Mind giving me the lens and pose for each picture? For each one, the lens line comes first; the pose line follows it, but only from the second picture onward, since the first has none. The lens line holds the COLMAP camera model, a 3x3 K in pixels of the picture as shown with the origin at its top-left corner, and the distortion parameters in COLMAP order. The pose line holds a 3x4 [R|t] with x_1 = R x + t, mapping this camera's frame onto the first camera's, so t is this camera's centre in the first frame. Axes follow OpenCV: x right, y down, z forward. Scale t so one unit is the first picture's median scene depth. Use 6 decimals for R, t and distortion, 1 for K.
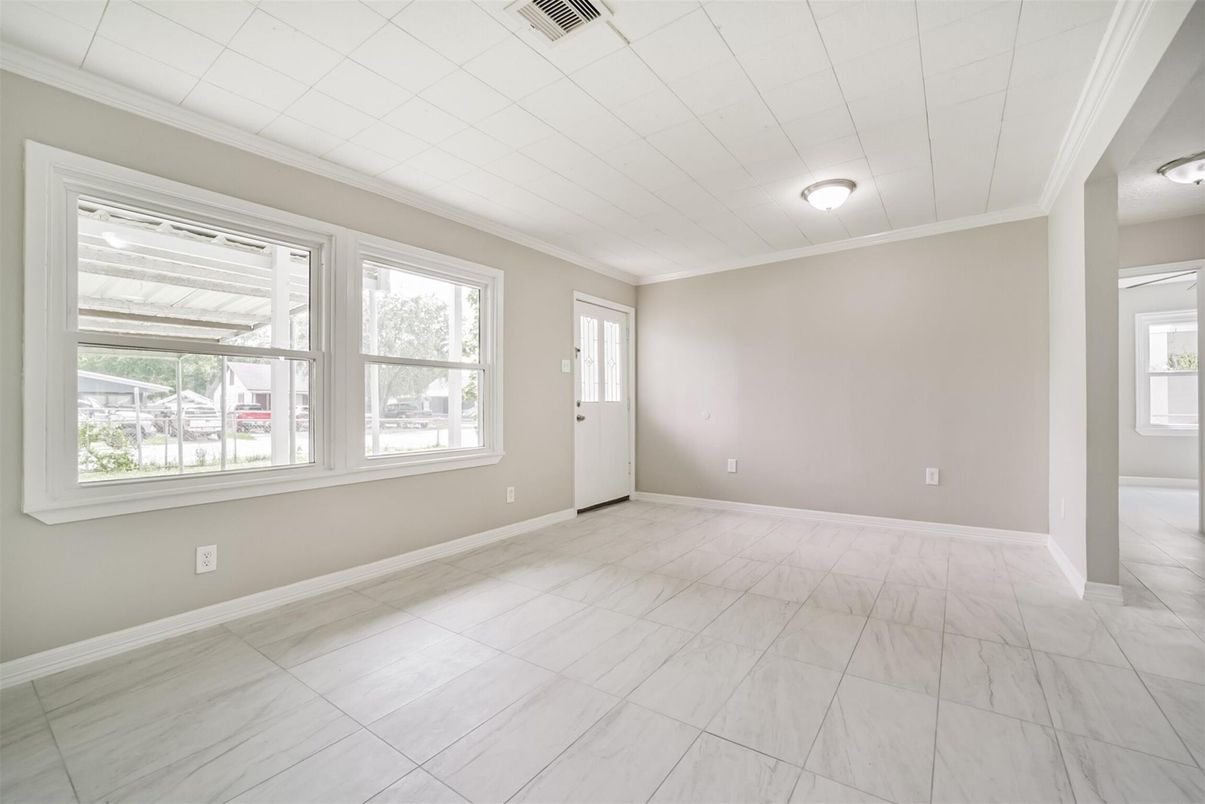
lens RADIAL K [[500.1, 0, 604.5], [0, 500.1, 409.2], [0, 0, 1]] dist [-0.028980, -0.000079]
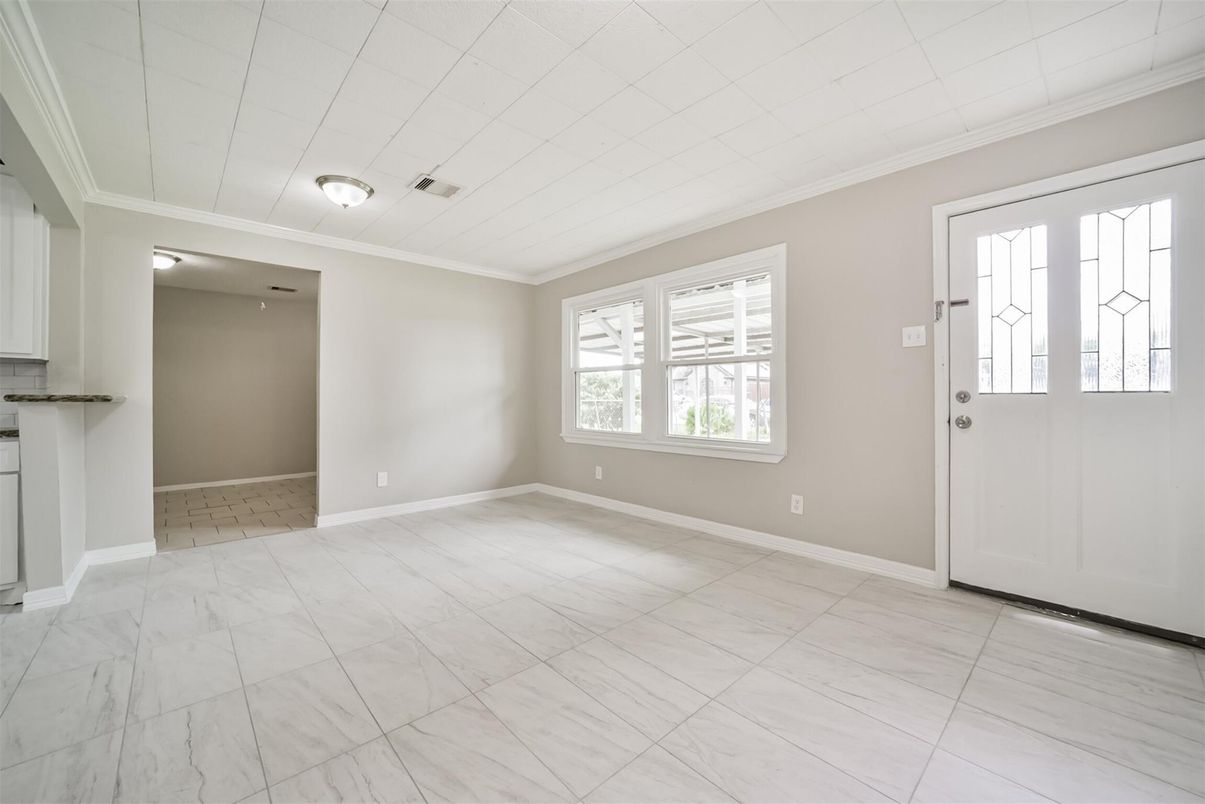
lens RADIAL K [[462.1, 0, 606.2], [0, 462.1, 393.8], [0, 0, 1]] dist [-0.013170, 0.000808]
pose [[-0.190639, 0.010519, -0.981604, 0.808636], [0.005146, 0.999940, 0.009717, -0.032072], [0.981647, -0.003199, -0.190682, 1.058459]]
